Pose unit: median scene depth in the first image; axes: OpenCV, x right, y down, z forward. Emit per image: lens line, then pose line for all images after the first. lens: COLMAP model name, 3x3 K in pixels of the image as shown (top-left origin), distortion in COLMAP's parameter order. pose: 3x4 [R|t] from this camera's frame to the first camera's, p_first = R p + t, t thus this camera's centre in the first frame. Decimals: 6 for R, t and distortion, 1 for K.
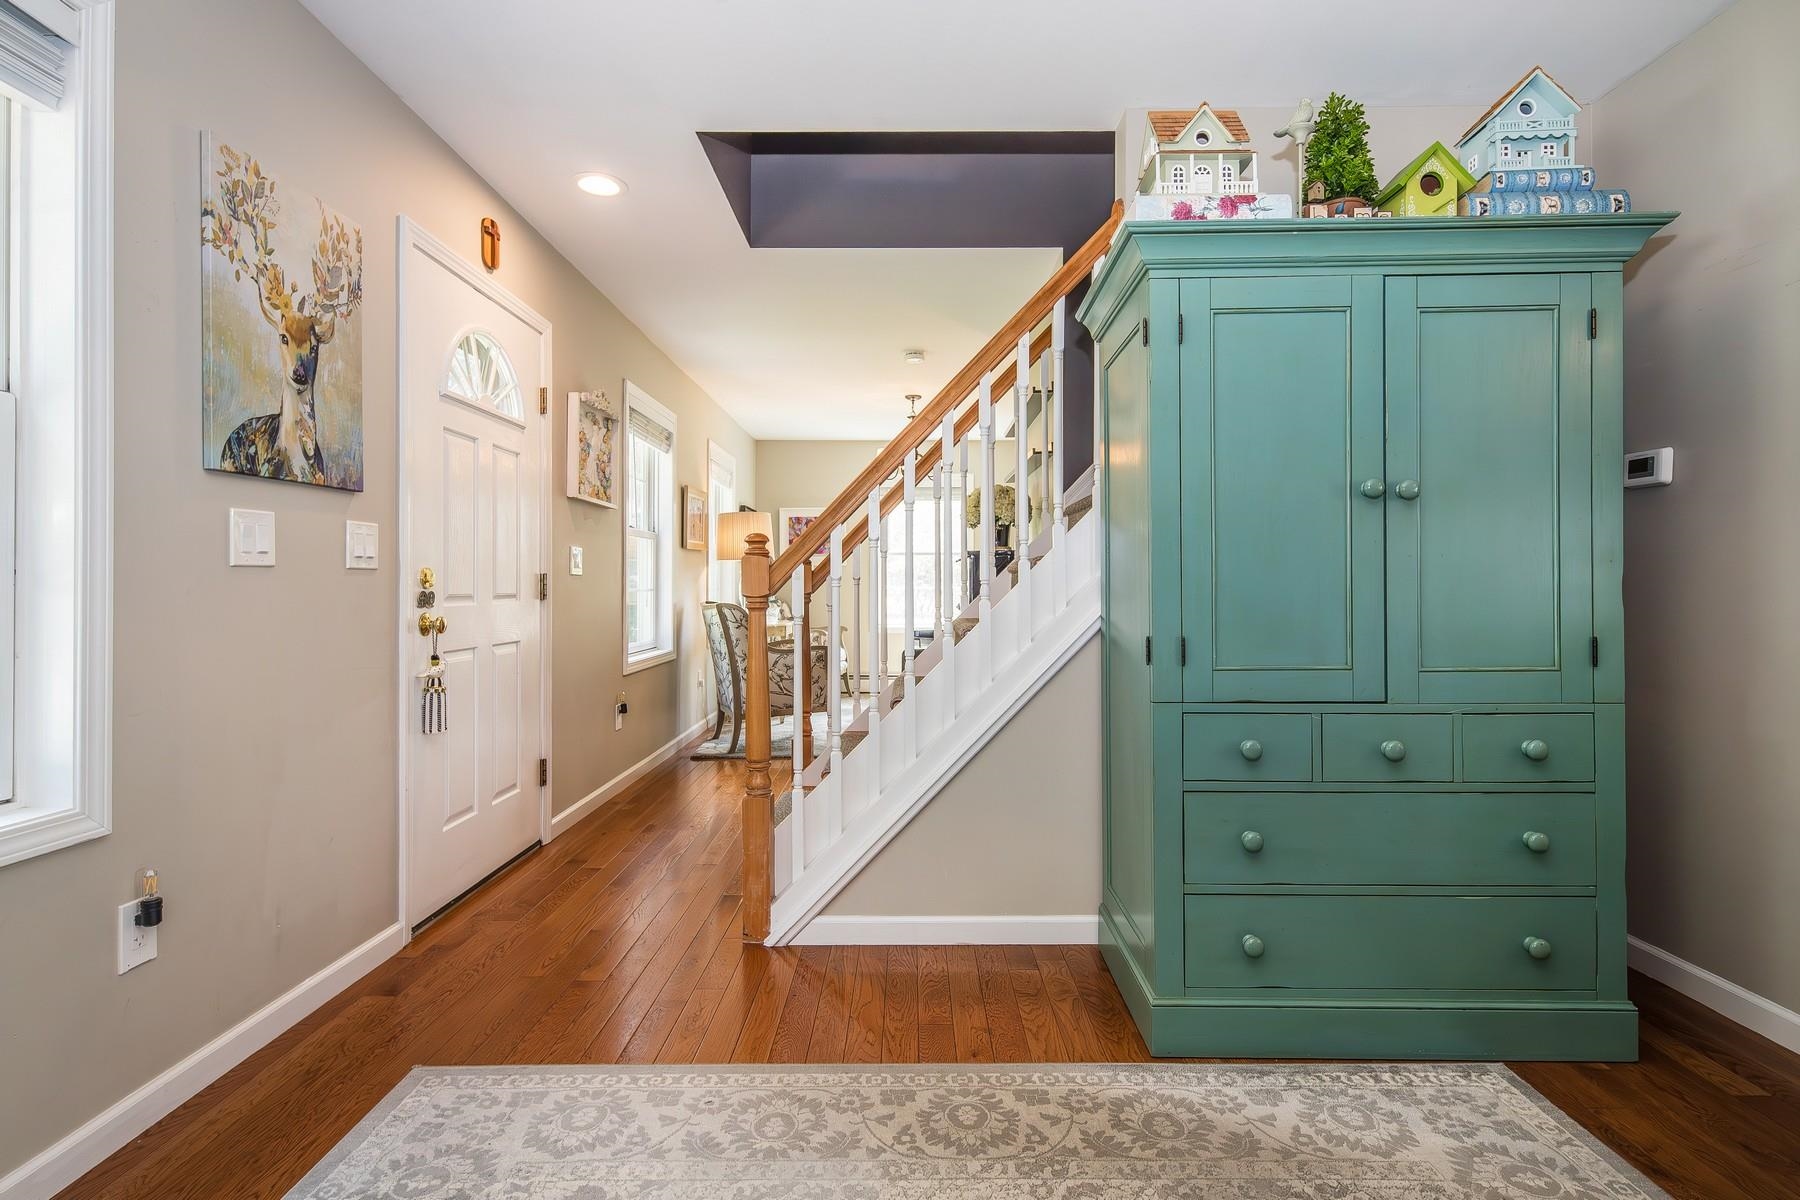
lens RADIAL K [[874.6, 0, 923.6], [0, 874.6, 586.9], [0, 0, 1]] dist [0.012399, -0.000789]
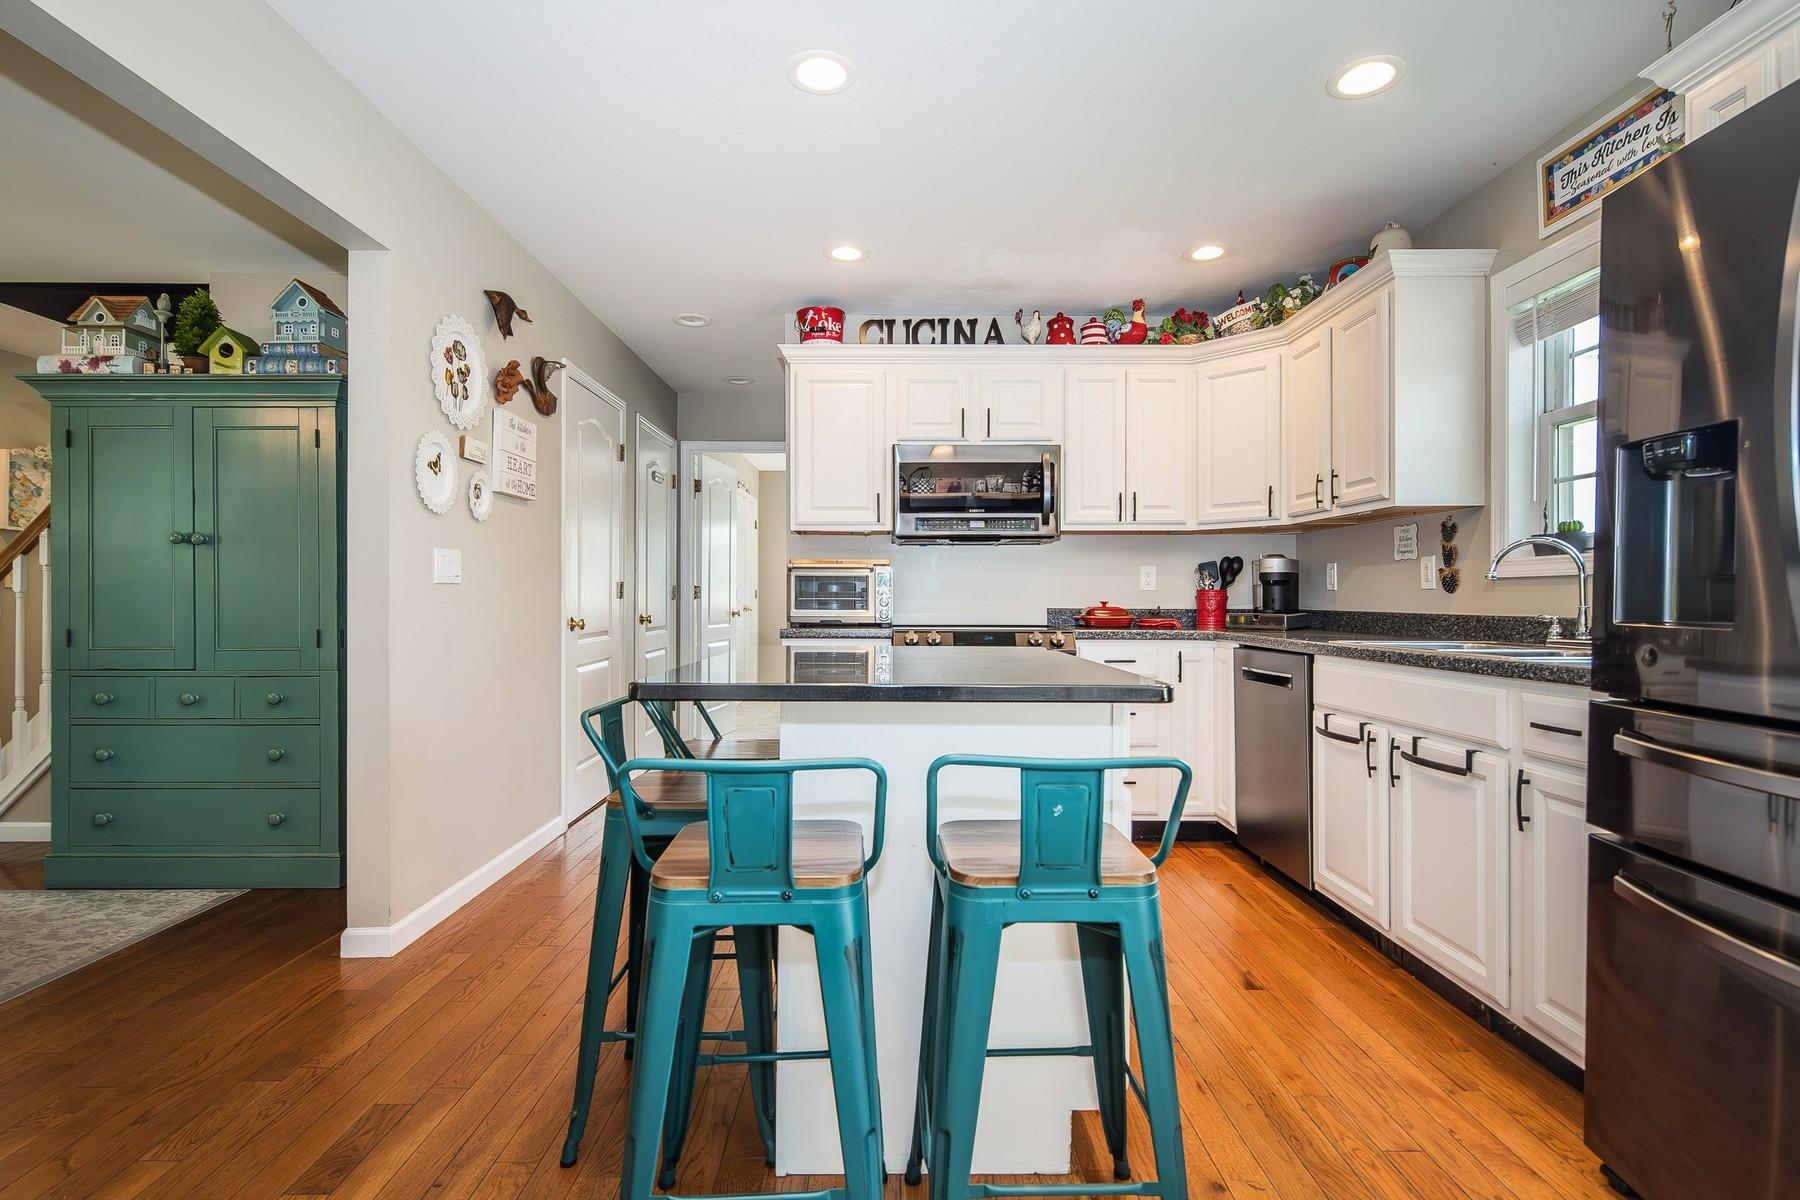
lens RADIAL K [[874.6, 0, 912.4], [0, 874.6, 599.2], [0, 0, 1]] dist [0.012399, -0.000789]
pose [[0.999979, 0.002264, 0.006050, 1.811880], [-0.002275, 0.999996, 0.001878, -0.005602], [-0.006046, -0.001891, 0.999980, -0.627884]]
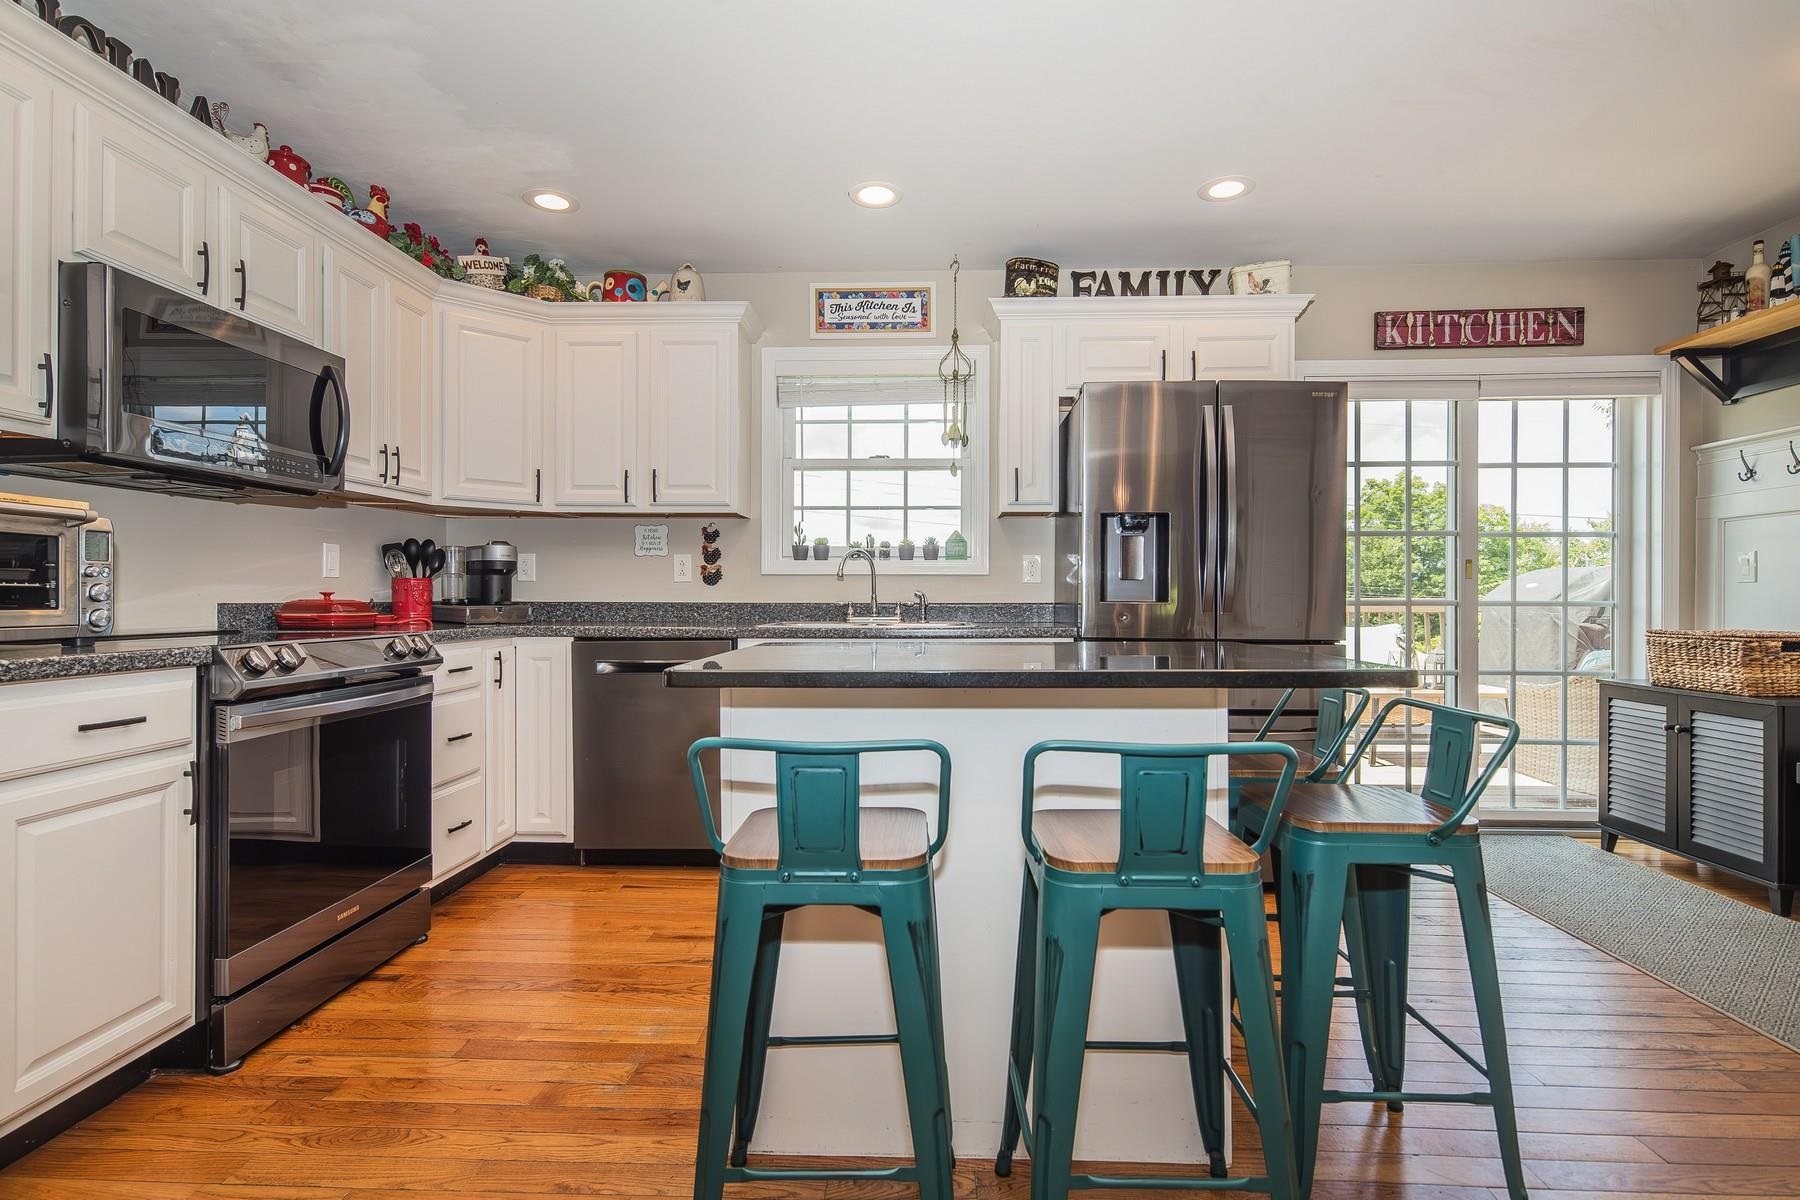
lens RADIAL K [[874.6, 0, 889.6], [0, 874.6, 600.6], [0, 0, 1]] dist [0.012399, -0.000789]
pose [[0.050149, -0.003852, 0.998734, 0.866317], [-0.001800, 0.999991, 0.003948, 0.009427], [-0.998740, -0.001996, 0.050142, 0.451597]]
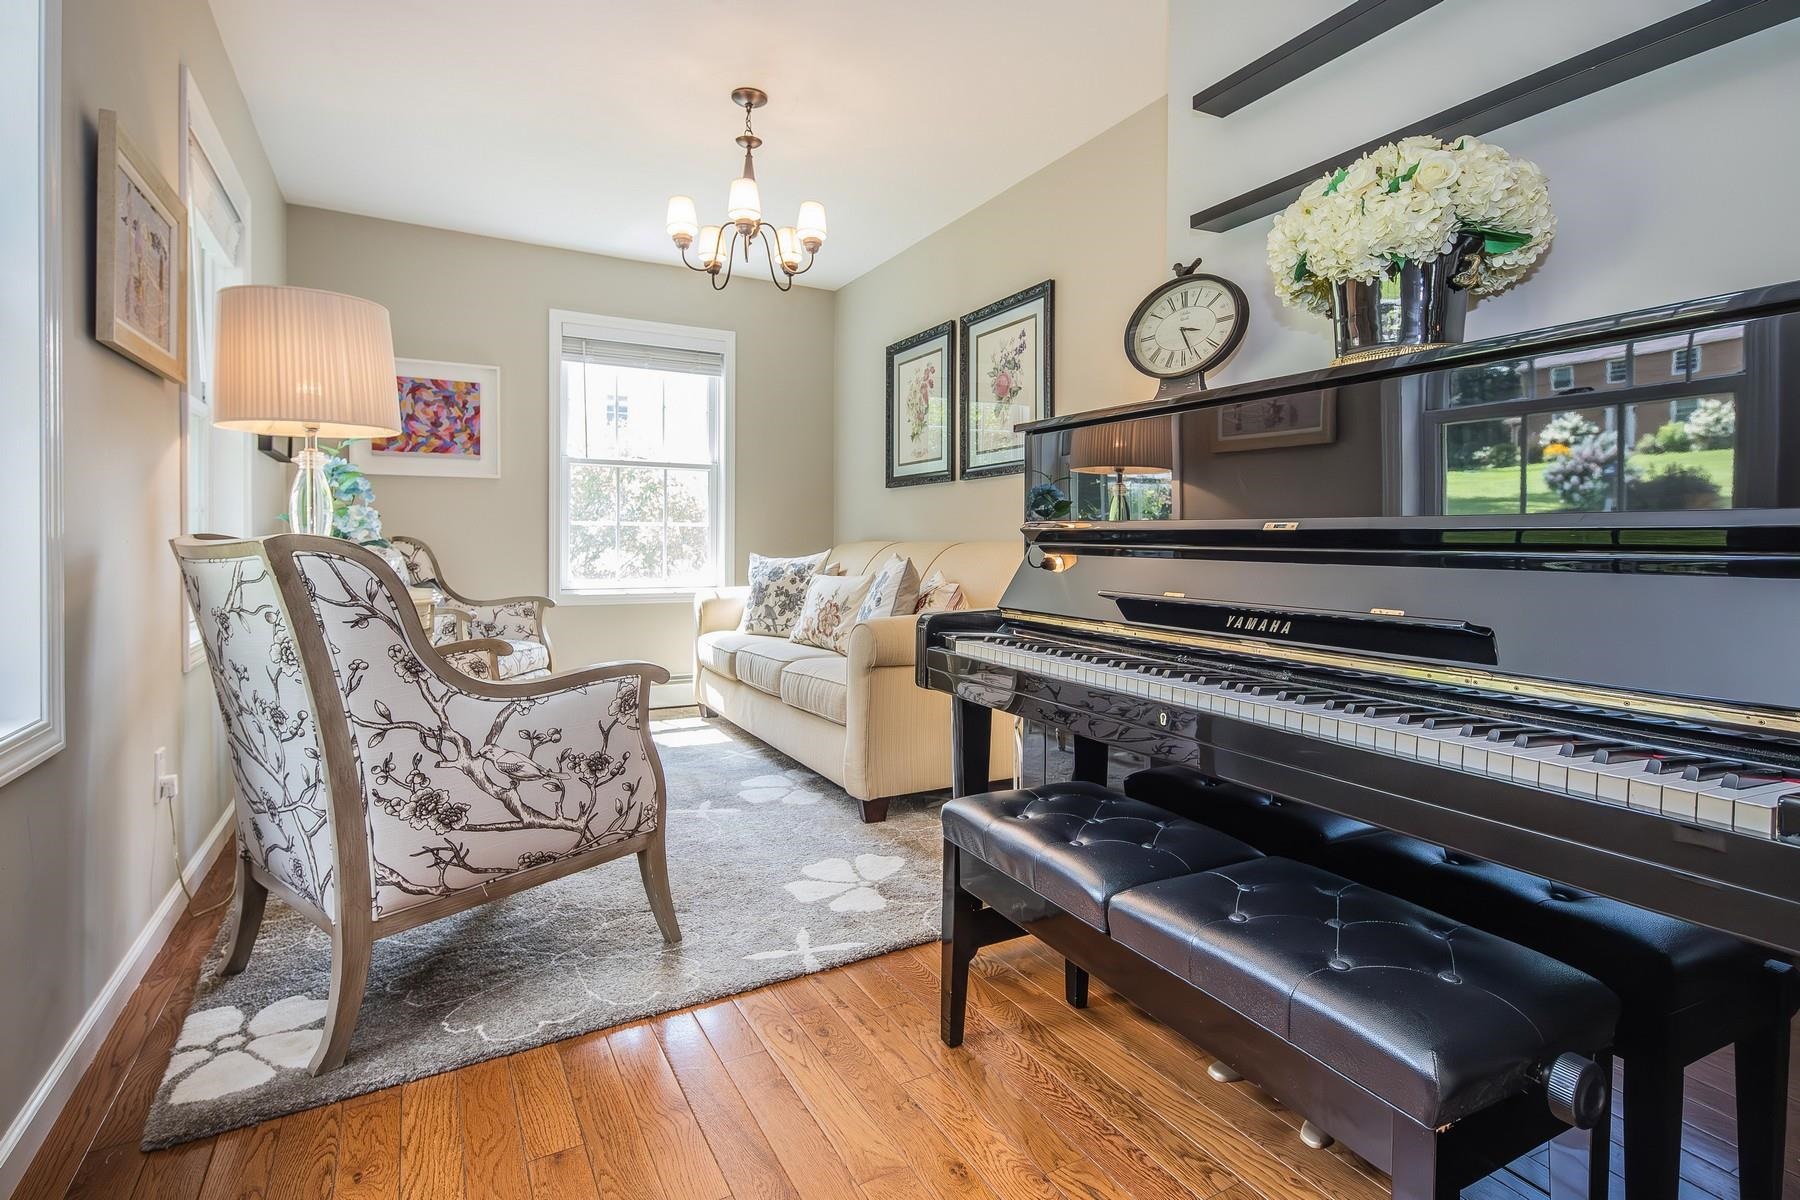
lens RADIAL K [[874.6, 0, 900.4], [0, 874.6, 555.4], [0, 0, 1]] dist [0.012399, -0.000789]
pose [[0.879206, -0.001152, 0.476440, -0.502607], [-0.004489, 0.999933, 0.010701, 0.054478], [-0.476420, -0.011548, 0.879142, 1.732780]]
